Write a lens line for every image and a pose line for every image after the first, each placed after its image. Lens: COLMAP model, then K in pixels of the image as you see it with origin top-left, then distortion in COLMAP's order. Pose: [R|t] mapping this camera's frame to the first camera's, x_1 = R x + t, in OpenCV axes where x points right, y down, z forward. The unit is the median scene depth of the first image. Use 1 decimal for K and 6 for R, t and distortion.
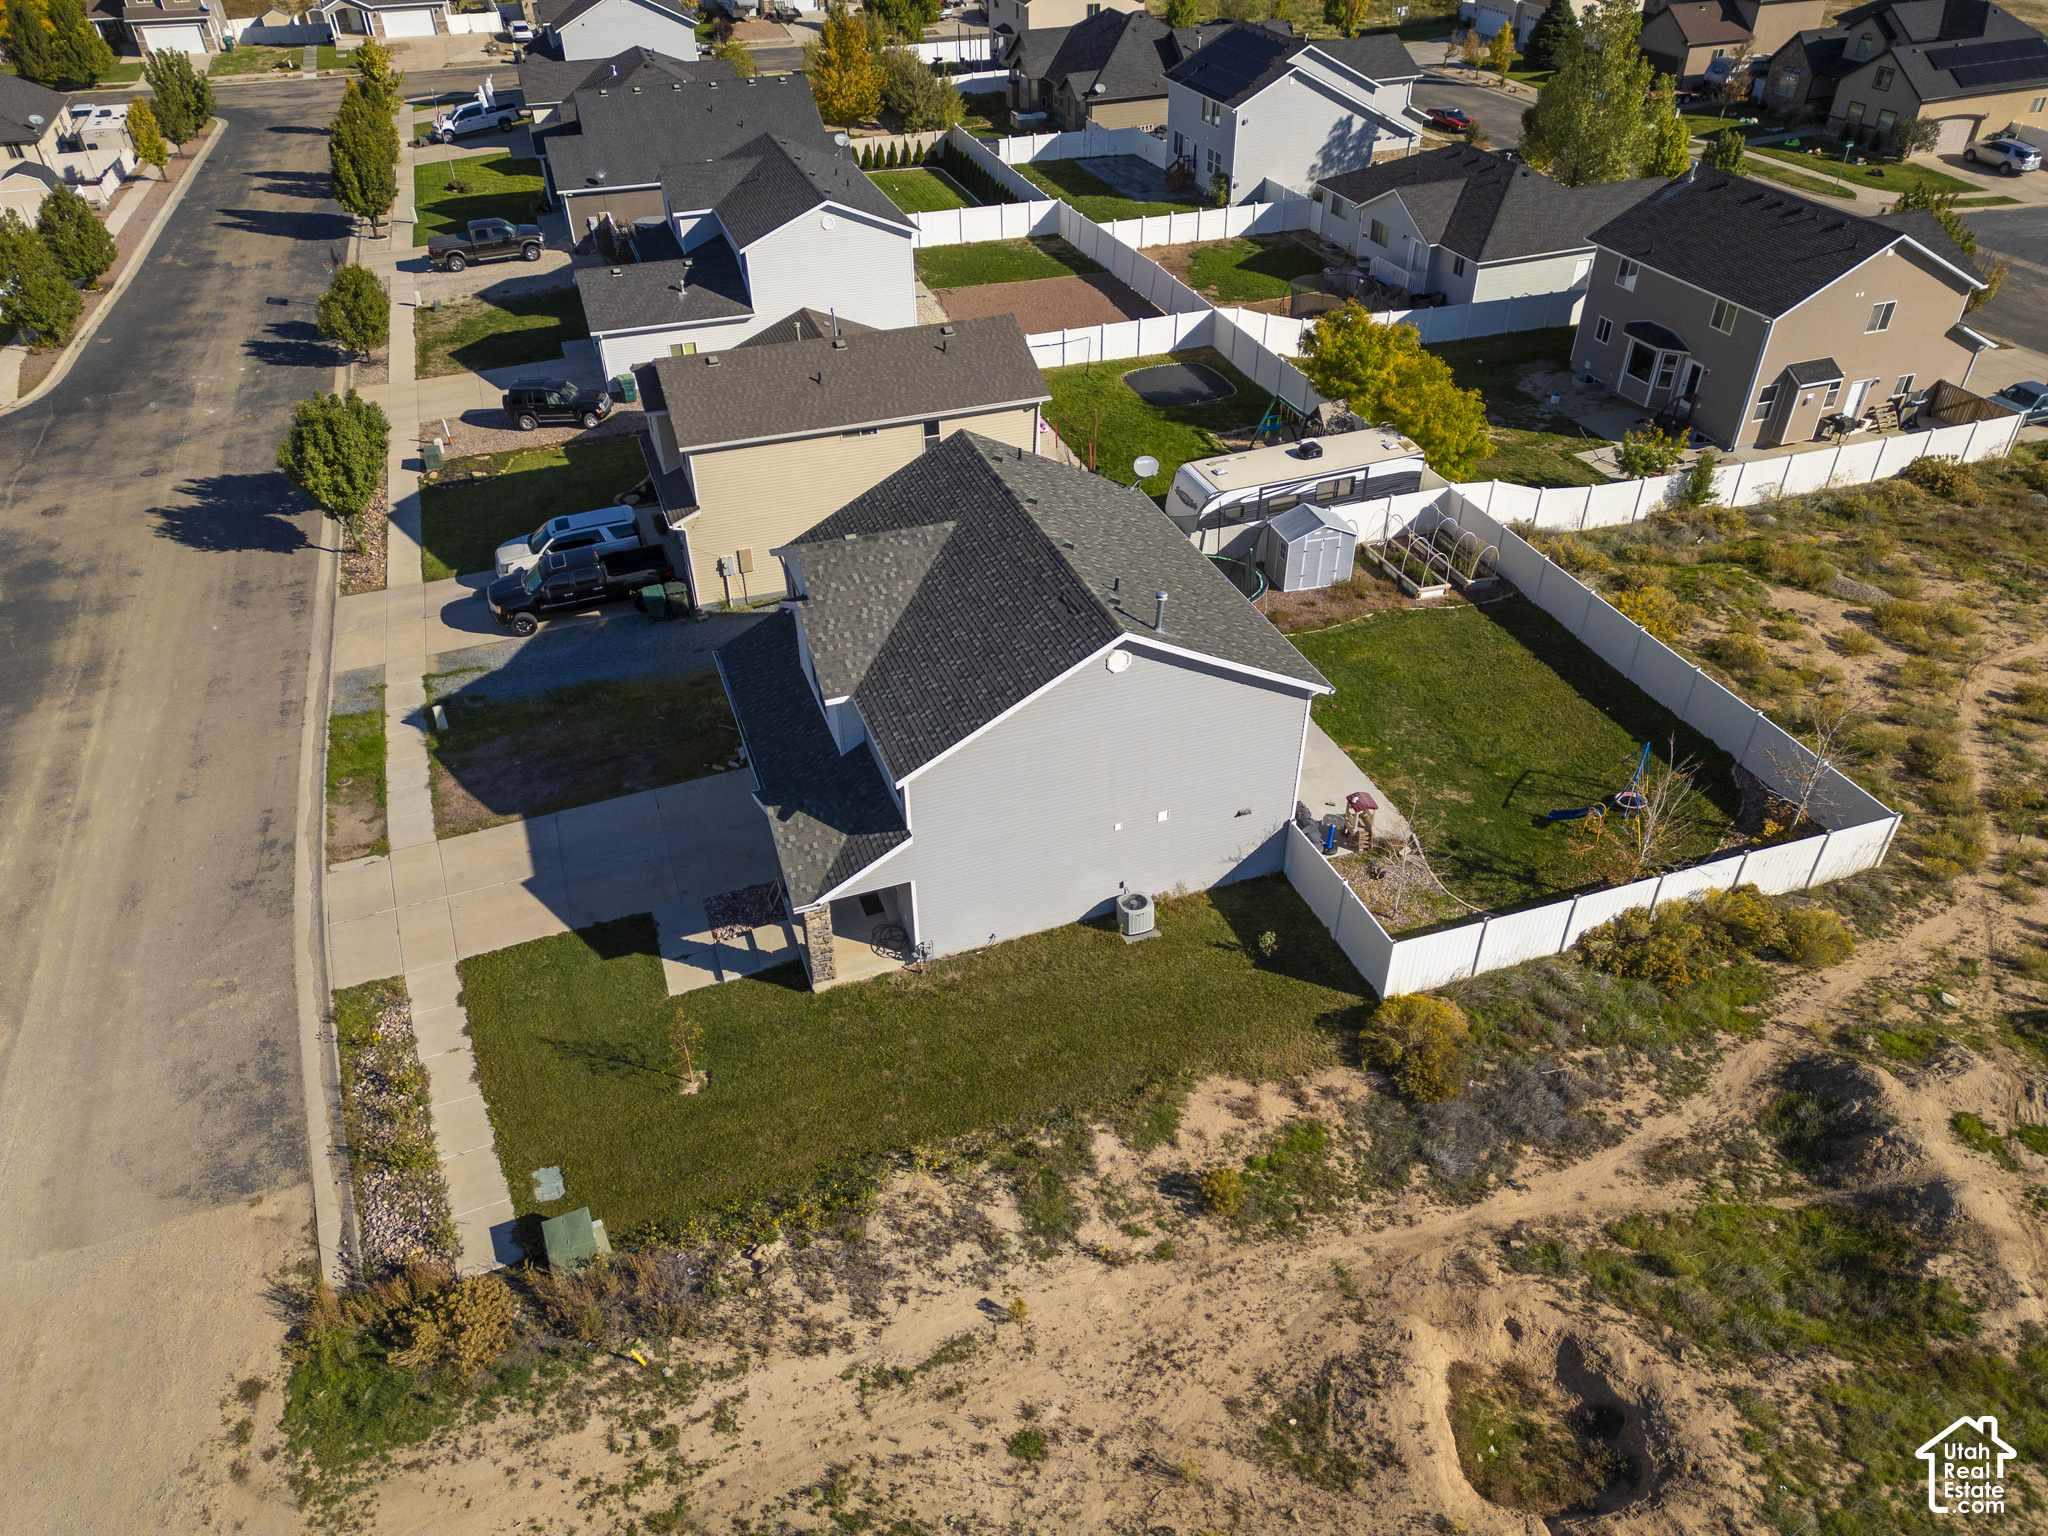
lens RADIAL K [[1427.9, 0, 1027.9], [0, 1427.9, 773.4], [0, 0, 1]] dist [0.063407, -0.052197]
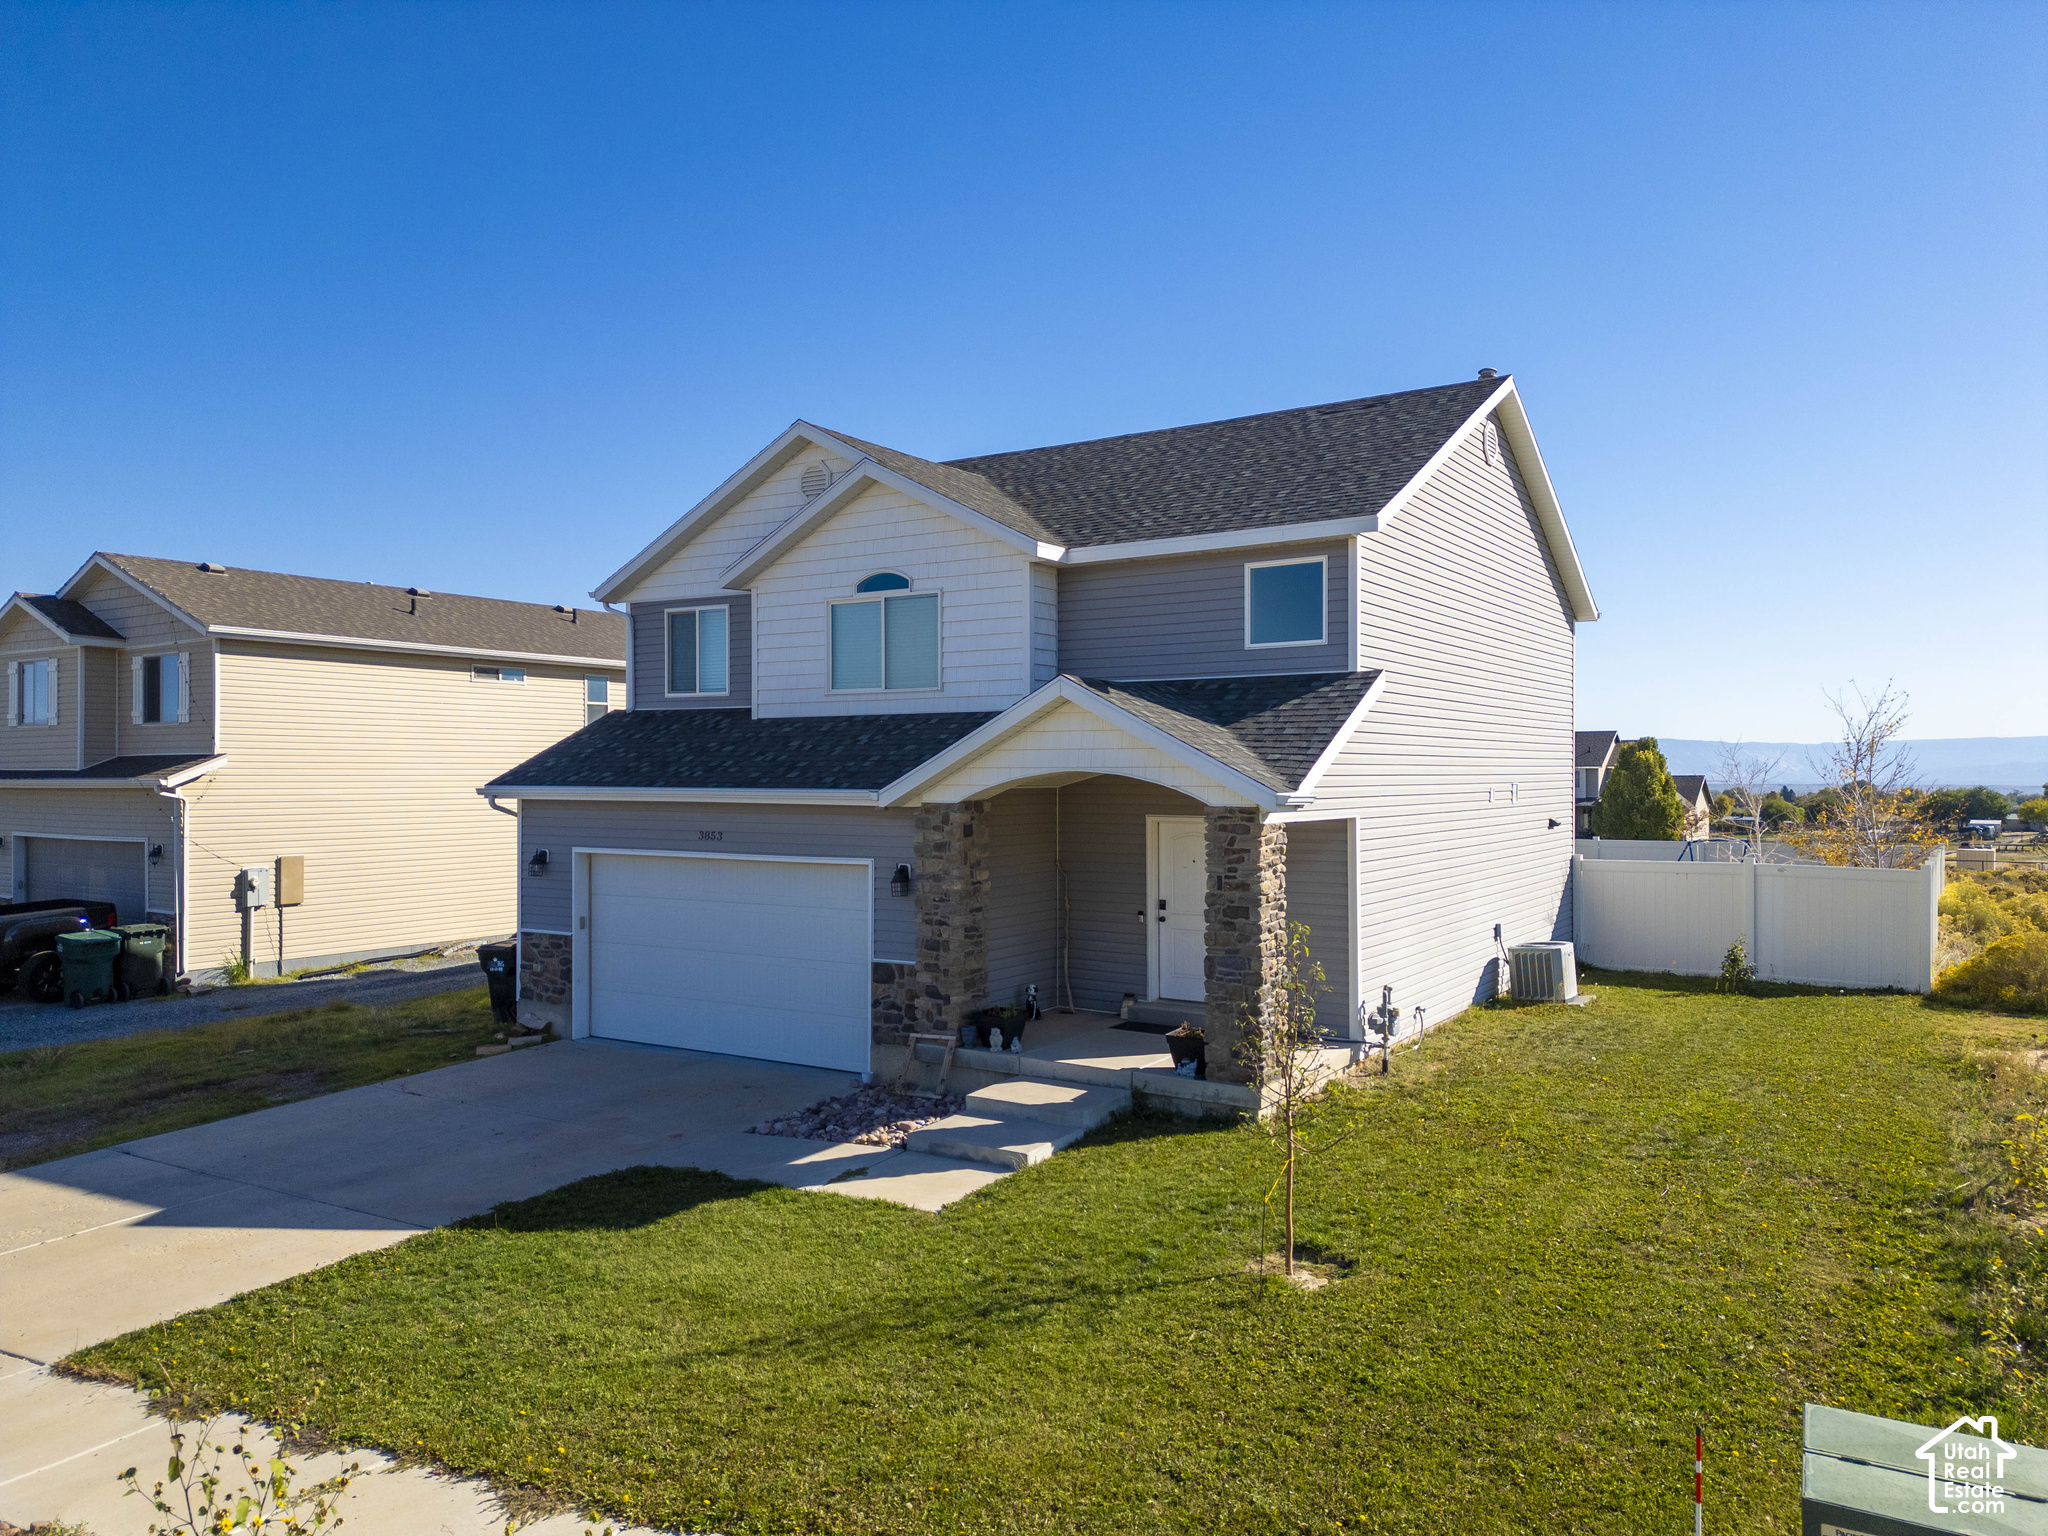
lens RADIAL K [[1427.9, 0, 1024.7], [0, 1427.9, 768.3], [0, 0, 1]] dist [0.063407, -0.052197]
pose [[0.796207, 0.011846, 0.604909, -0.420881], [0.353699, 0.802050, -0.481261, 0.232748], [-0.490868, 0.597140, 0.634408, 0.704003]]
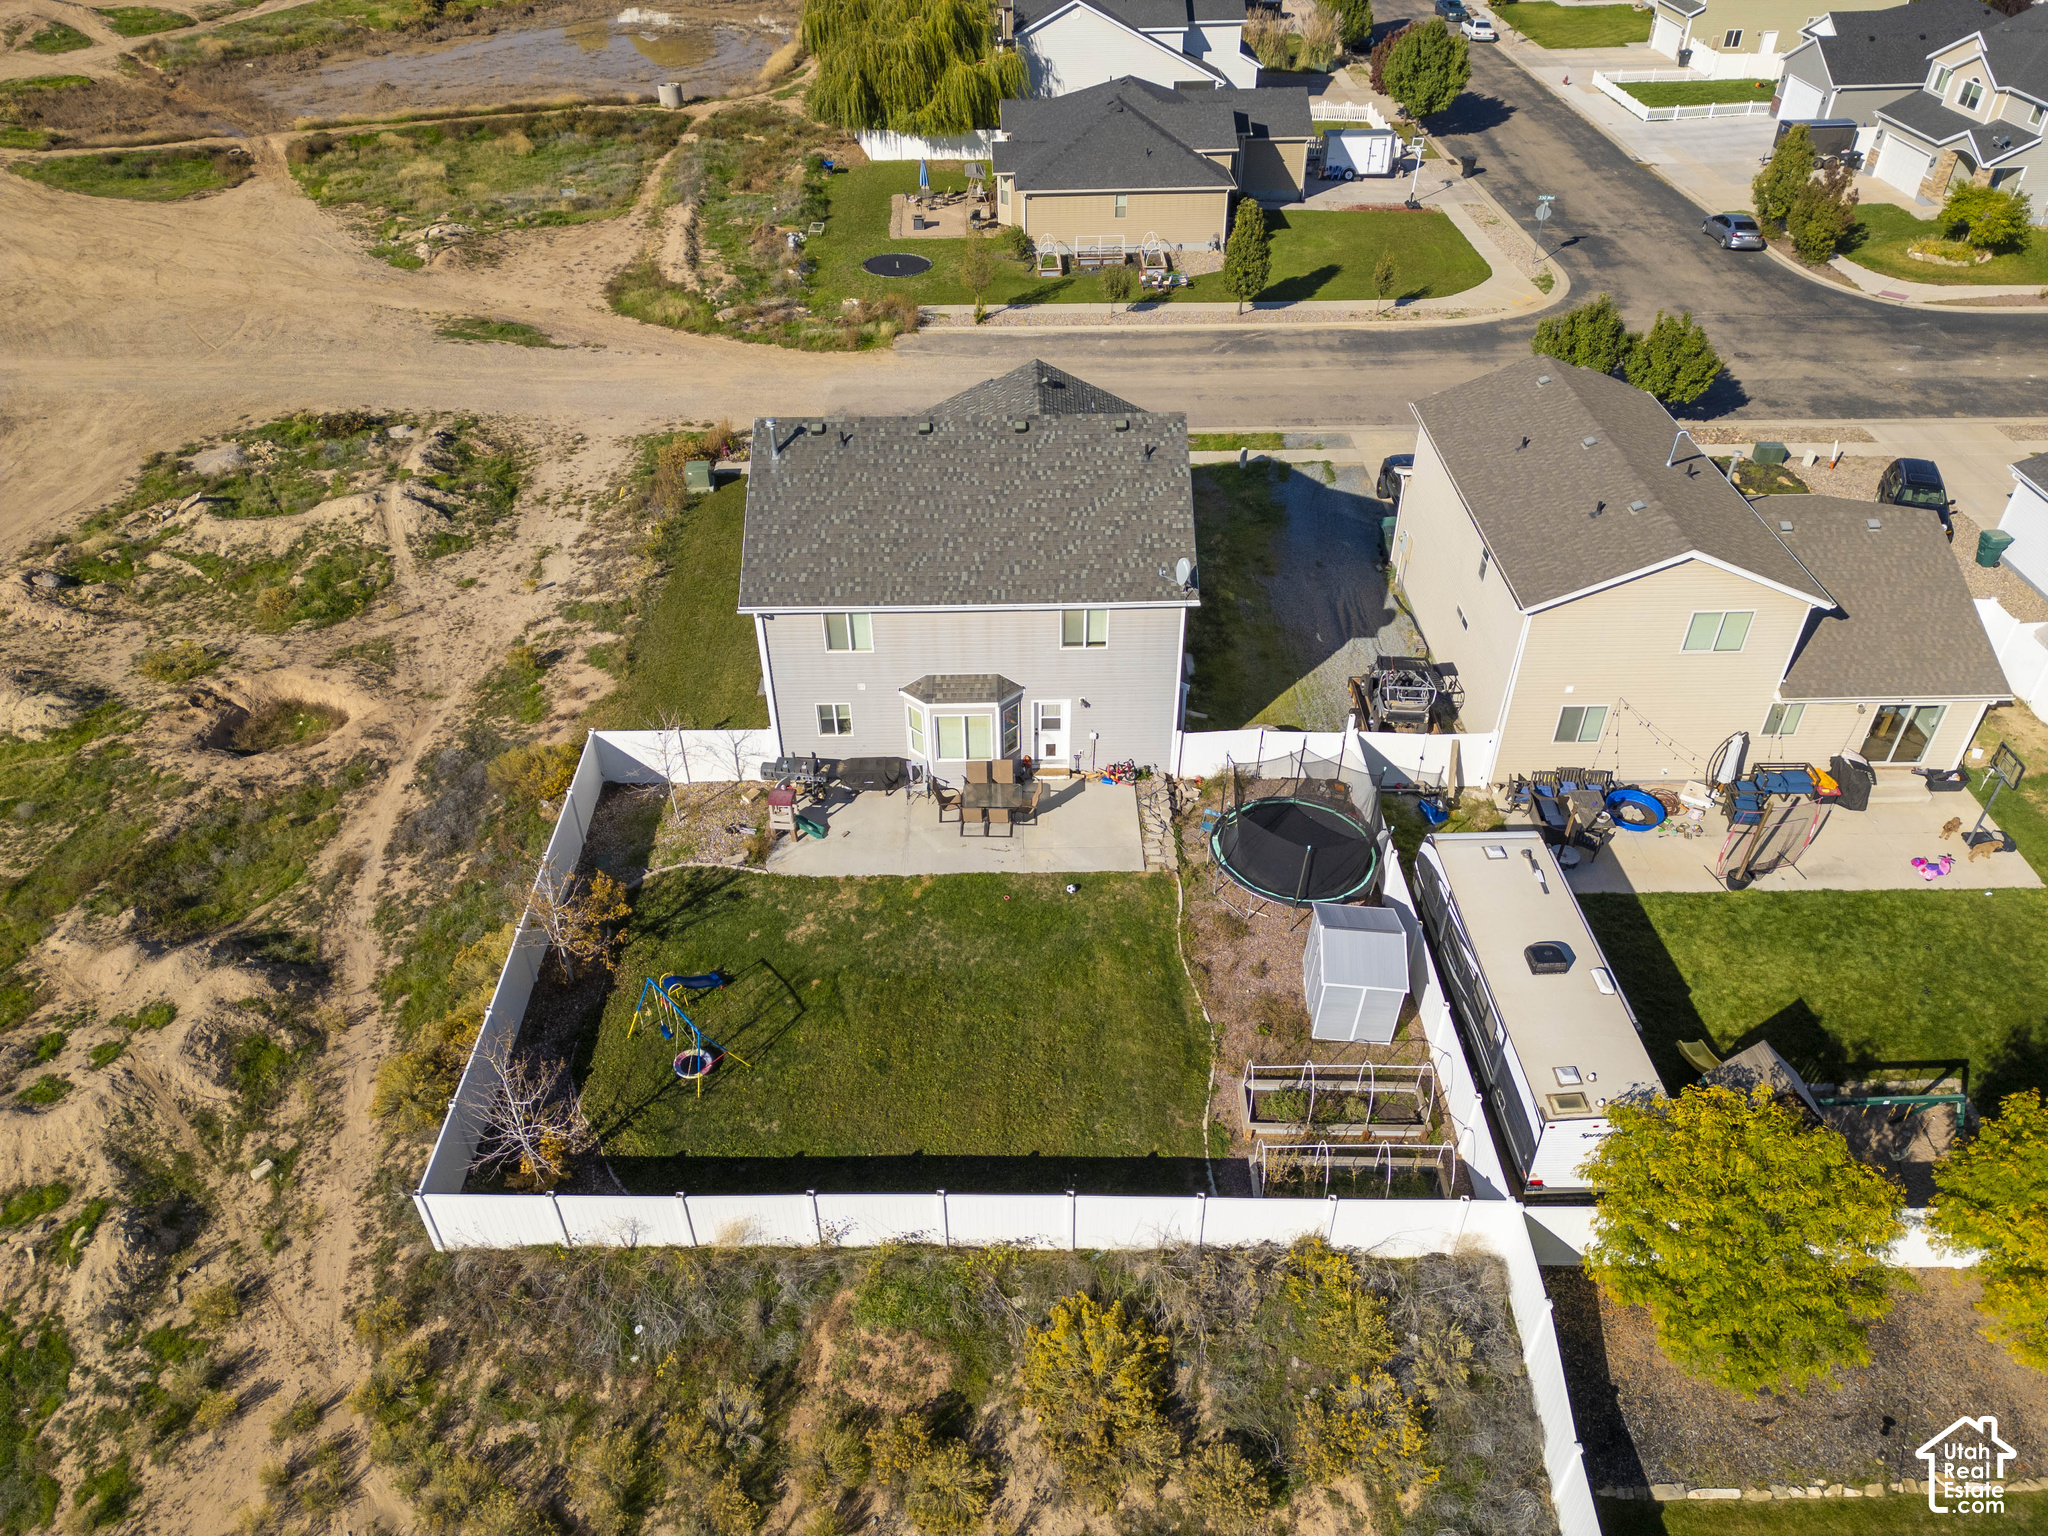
lens RADIAL K [[1427.9, 0, 1025.1], [0, 1427.9, 762.4], [0, 0, 1]] dist [0.063407, -0.052197]
pose [[-0.325171, 0.584034, -0.743753, 0.960766], [-0.554635, 0.519231, 0.650215, -0.777450], [0.765927, 0.623942, 0.155087, 1.024967]]
